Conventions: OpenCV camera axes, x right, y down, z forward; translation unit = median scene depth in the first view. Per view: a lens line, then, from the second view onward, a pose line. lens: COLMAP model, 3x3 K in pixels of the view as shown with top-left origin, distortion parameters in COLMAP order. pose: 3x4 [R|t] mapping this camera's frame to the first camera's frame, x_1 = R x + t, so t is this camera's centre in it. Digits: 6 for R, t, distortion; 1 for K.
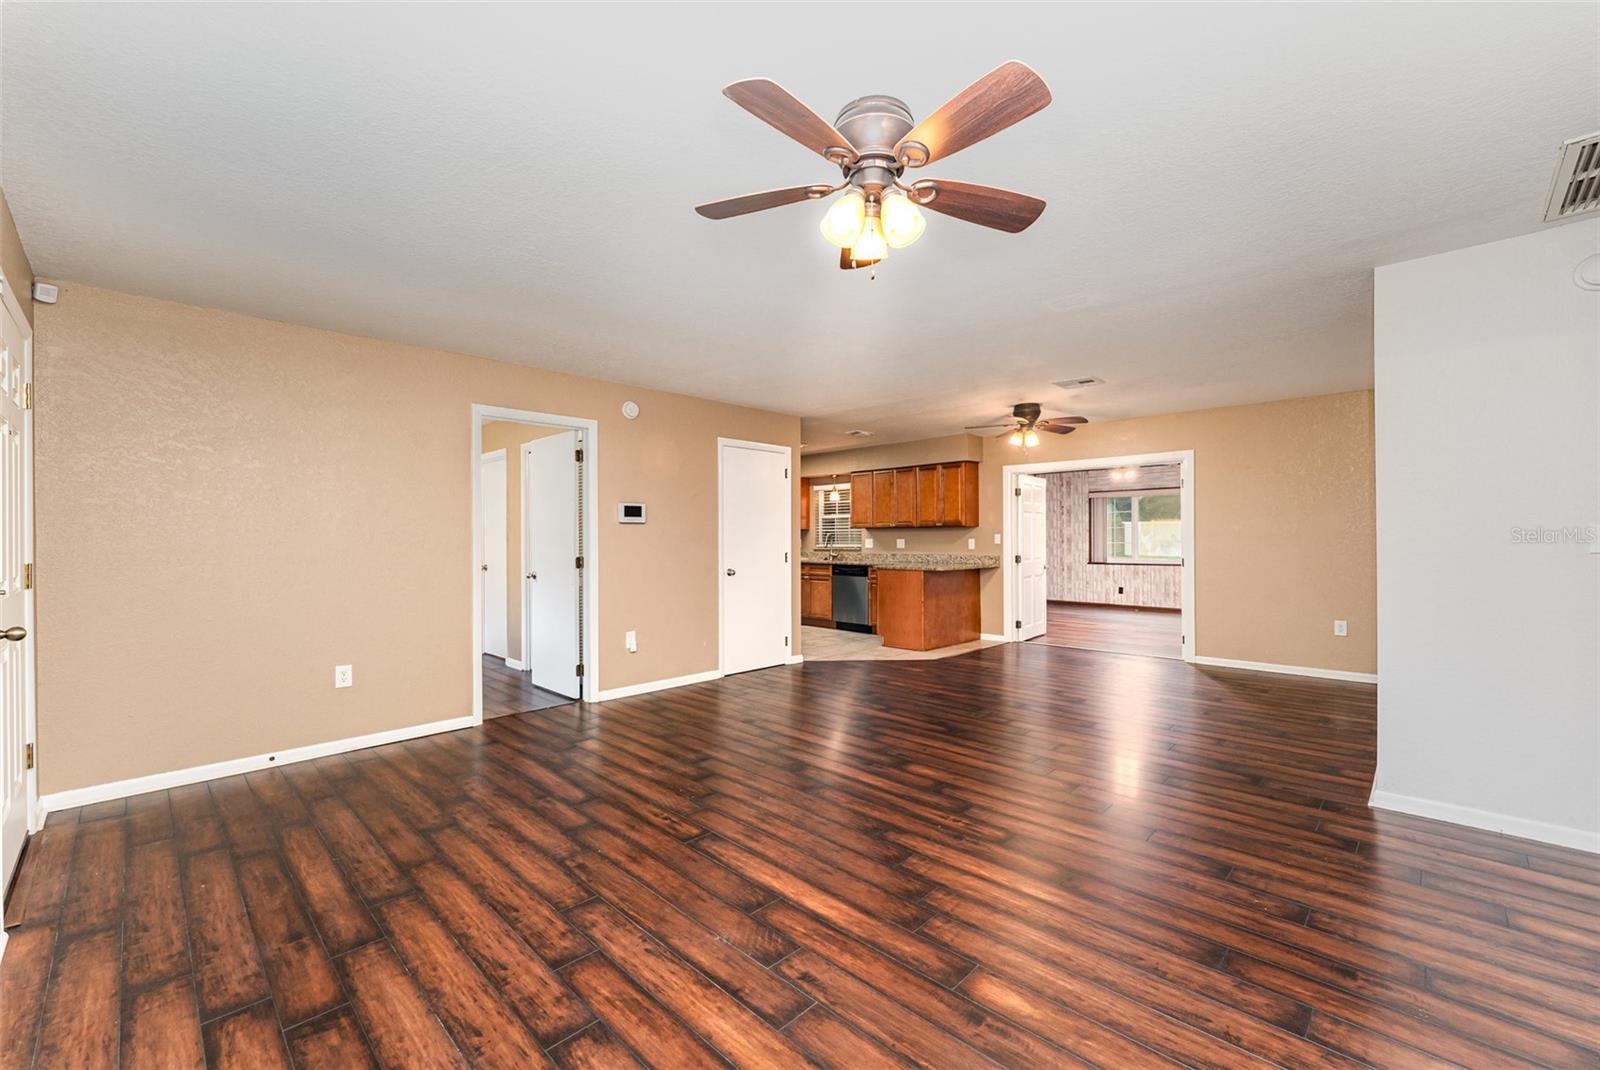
lens RADIAL K [[655.7, 0, 795.5], [0, 655.7, 539.1], [0, 0, 1]] dist [-0.002687, 0.000461]
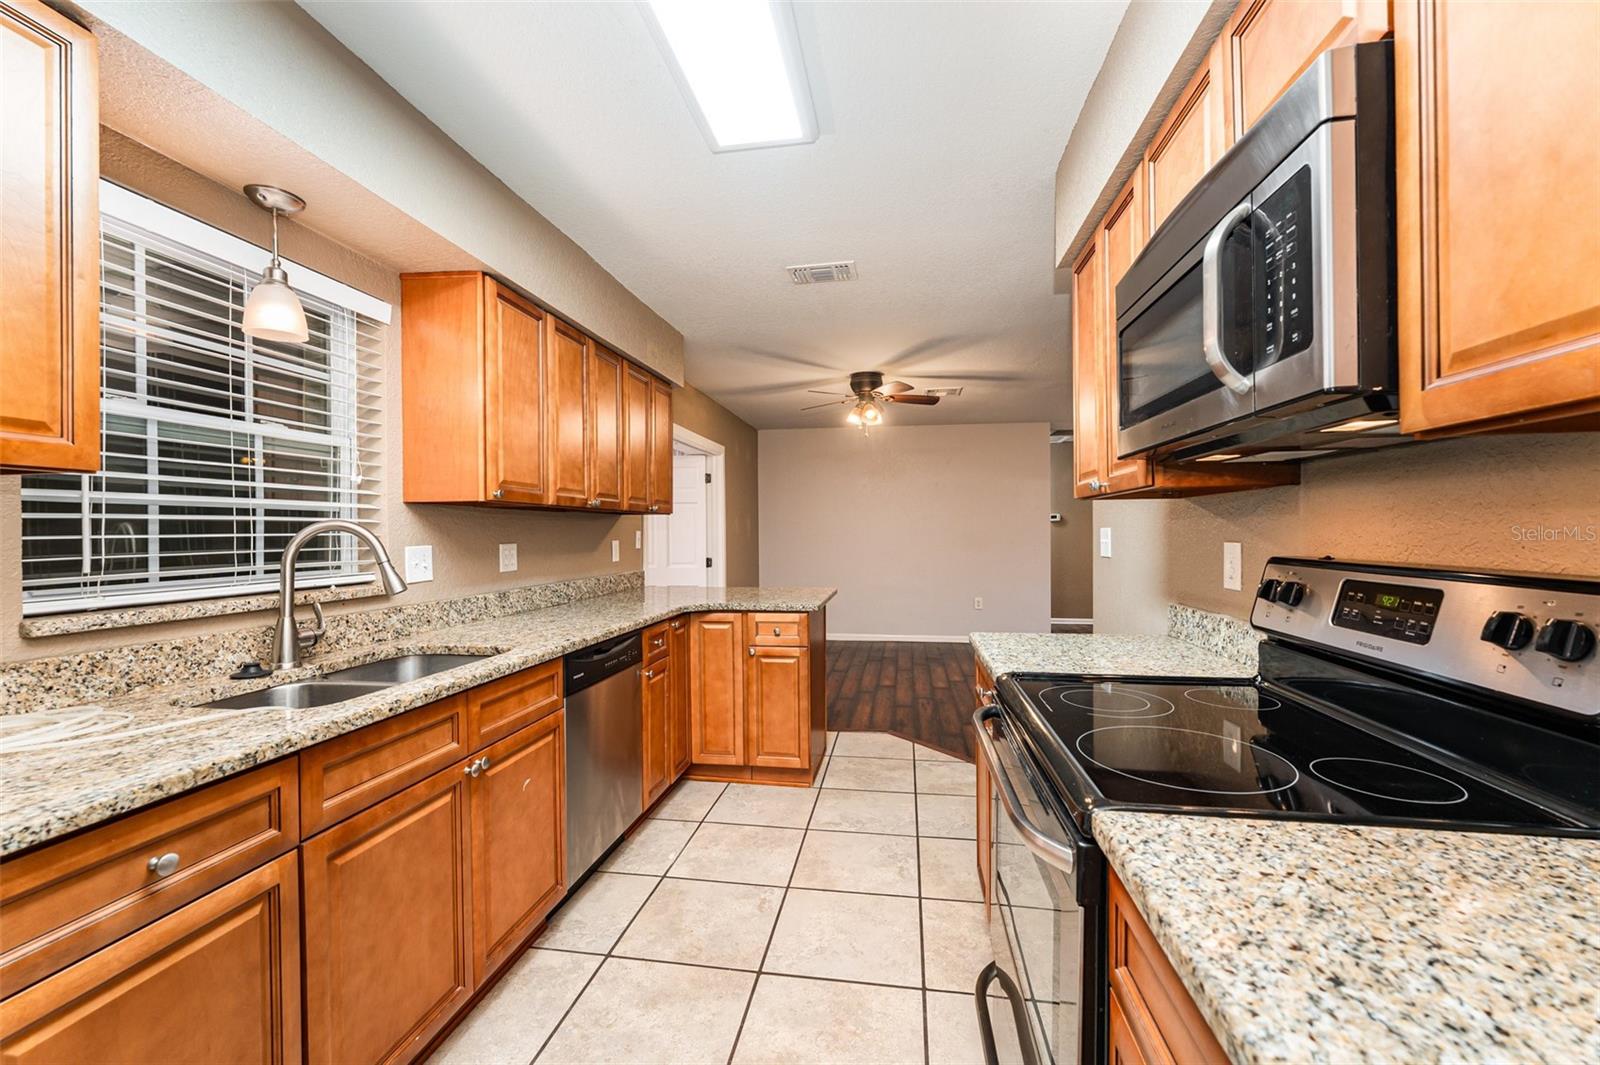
lens RADIAL K [[664.6, 0, 797.9], [0, 664.6, 537.9], [0, 0, 1]] dist [-0.003444, 0.000170]
pose [[-0.577327, 0.007920, 0.816474, -0.587774], [0.019184, 0.999808, 0.003866, -0.005574], [-0.816287, 0.017895, -0.577369, 3.377517]]
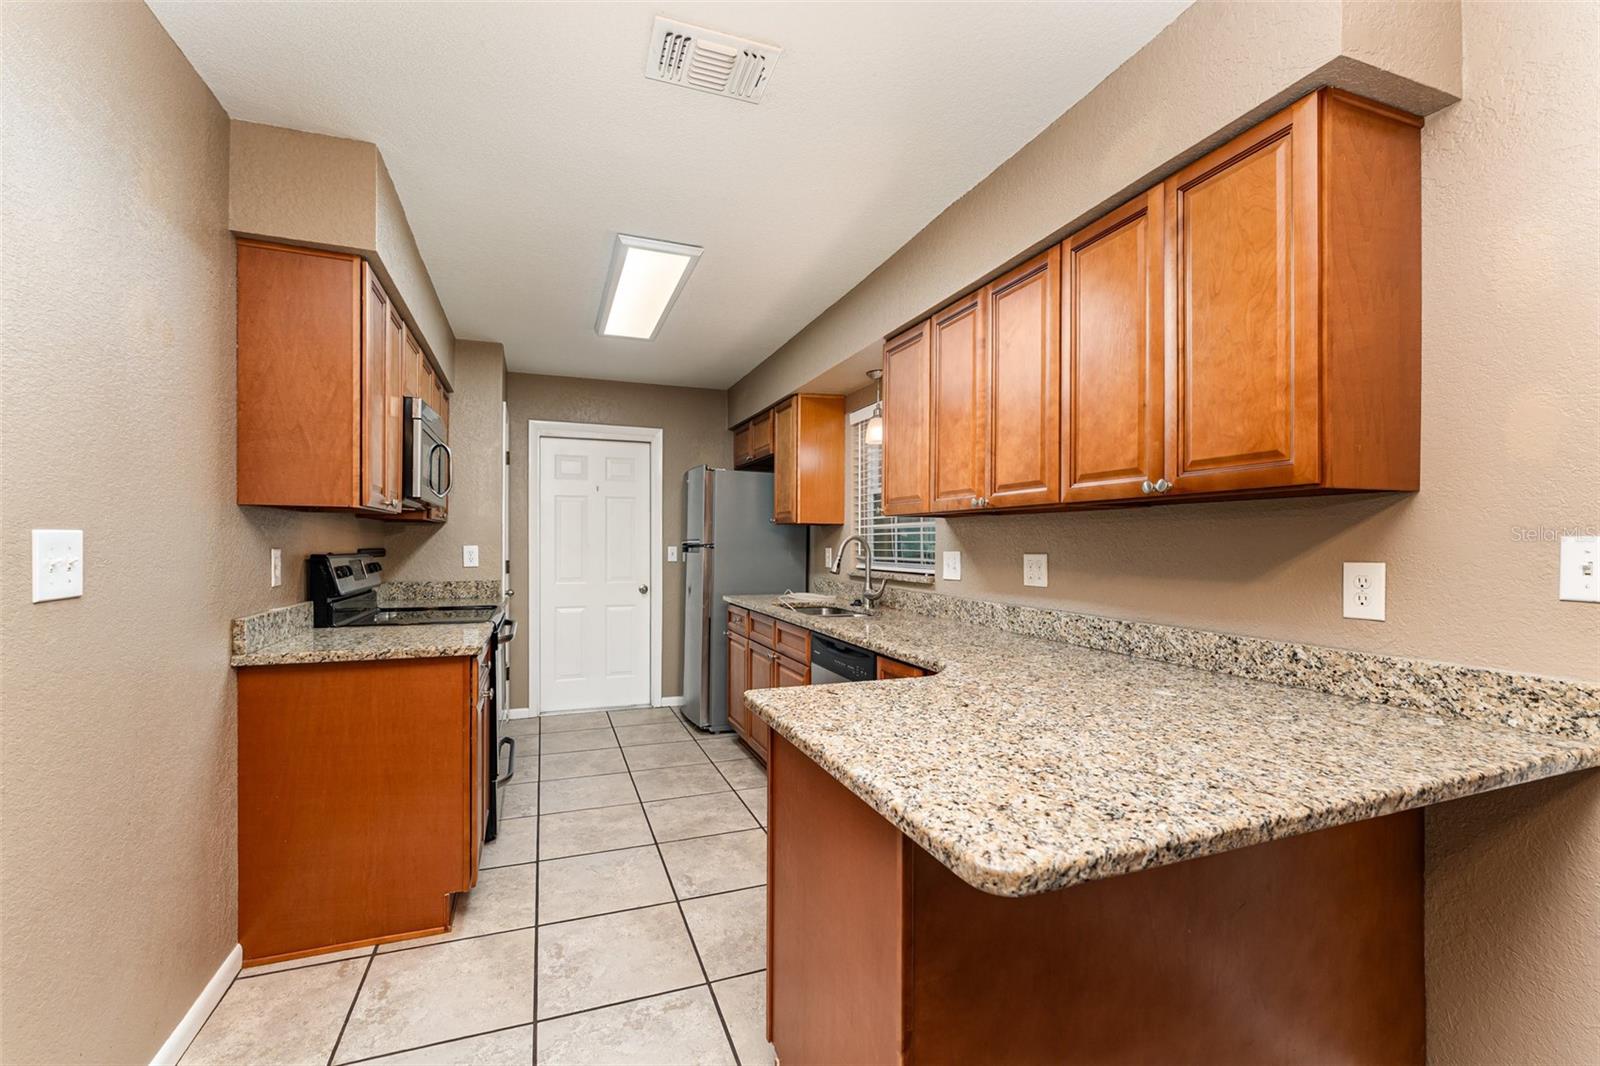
lens RADIAL K [[664.6, 0, 797.9], [0, 664.6, 538.4], [0, 0, 1]] dist [-0.003444, 0.000170]
pose [[0.909255, 0.007638, -0.416170, 0.581114], [-0.010400, 0.999936, -0.004371, -0.015111], [0.416110, 0.008303, 0.909276, 2.220339]]
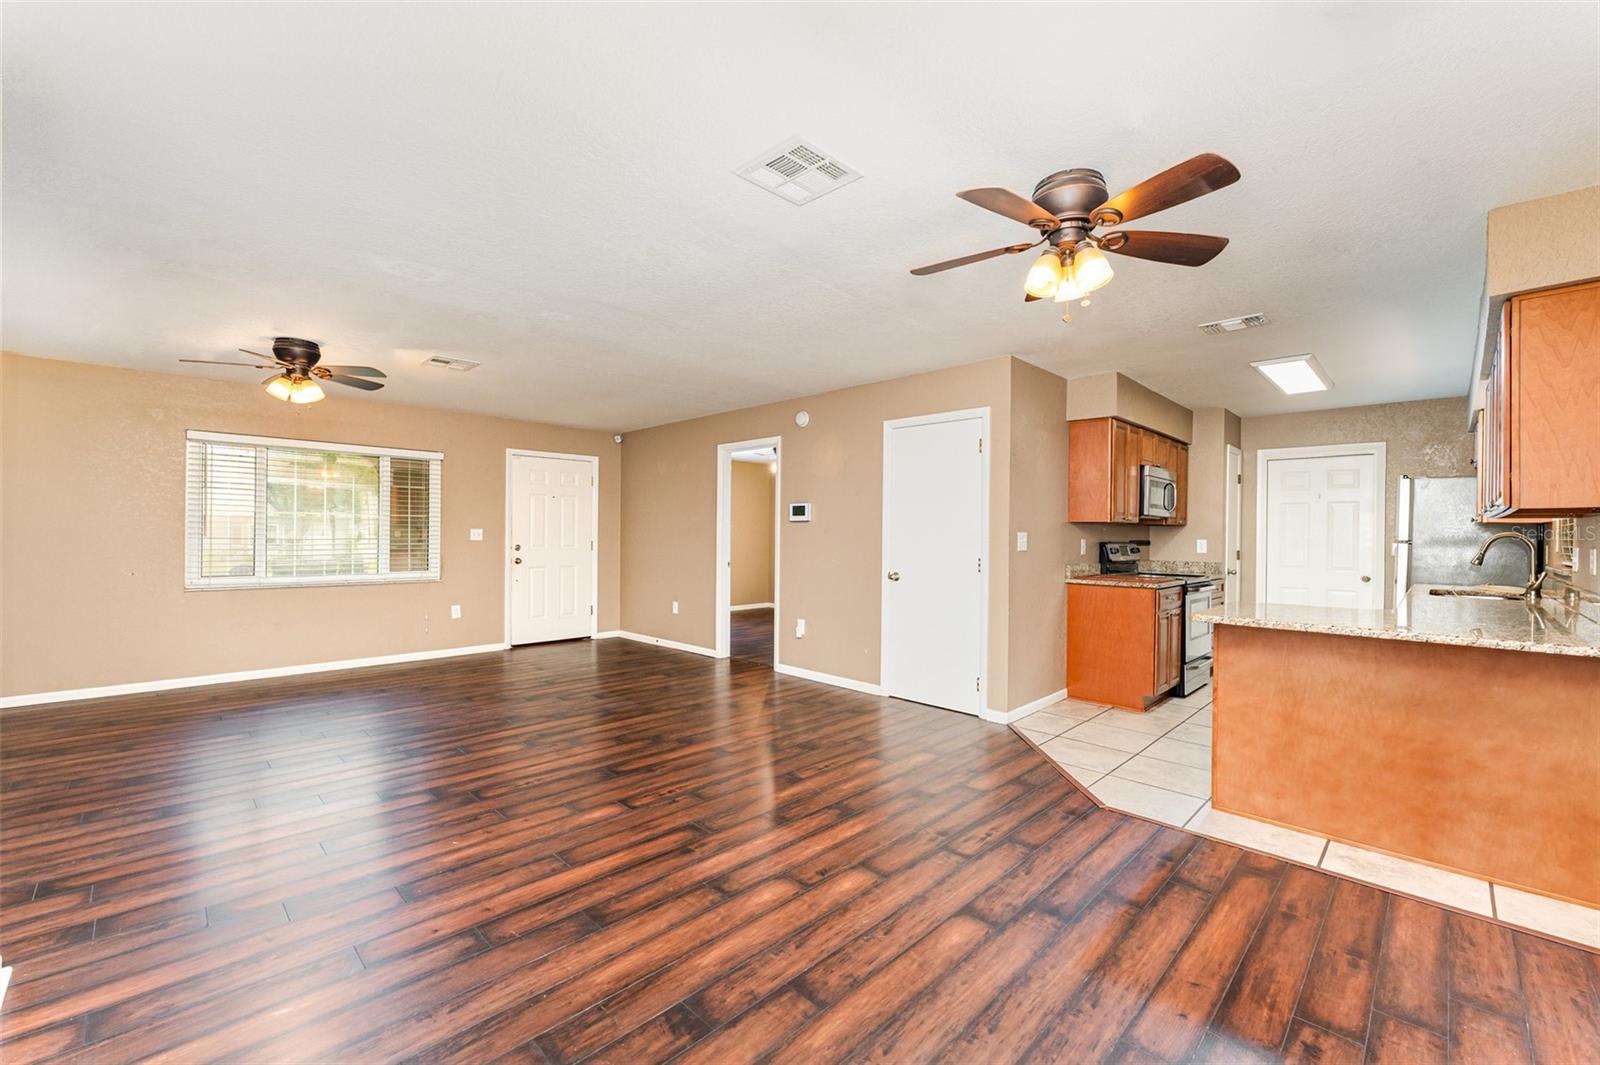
lens RADIAL K [[655.7, 0, 795.5], [0, 655.7, 536.6], [0, 0, 1]] dist [-0.002687, 0.000461]
pose [[-0.013446, 0.006923, -0.999886, 1.588402], [-0.010218, 0.999923, 0.007061, -0.011861], [0.999857, 0.010311, -0.013374, 1.873337]]
